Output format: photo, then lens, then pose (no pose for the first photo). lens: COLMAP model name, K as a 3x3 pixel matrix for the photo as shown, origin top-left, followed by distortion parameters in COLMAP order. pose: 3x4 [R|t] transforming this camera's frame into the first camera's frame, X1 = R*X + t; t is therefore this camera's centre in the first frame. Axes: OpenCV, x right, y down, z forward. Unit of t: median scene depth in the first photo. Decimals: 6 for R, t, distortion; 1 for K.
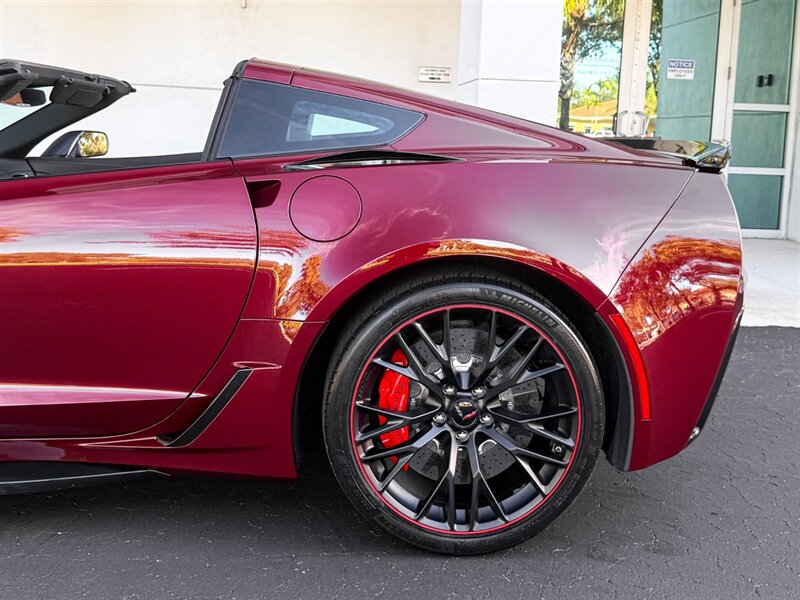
lens RADIAL K [[928.0, 0, 409.7], [0, 928.0, 220.3], [0, 0, 1]] dist [0.204714, -0.470108]
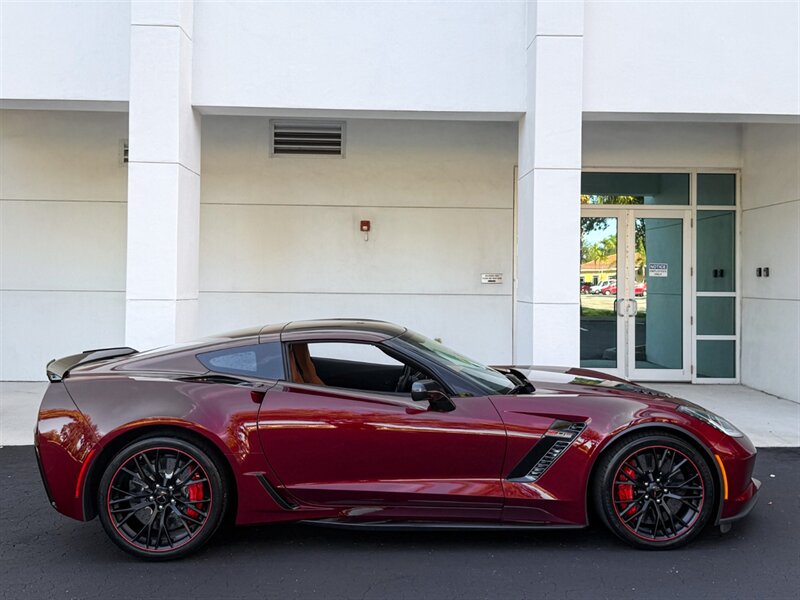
lens RADIAL K [[792.6, 0, 403.2], [0, 792.6, 264.7], [0, 0, 1]] dist [0.135331, -0.268613]
pose [[0.998324, -0.032426, -0.047943, -0.051154], [0.026731, 0.993007, -0.114985, -0.033909], [0.051337, 0.113511, 0.992210, -0.265972]]
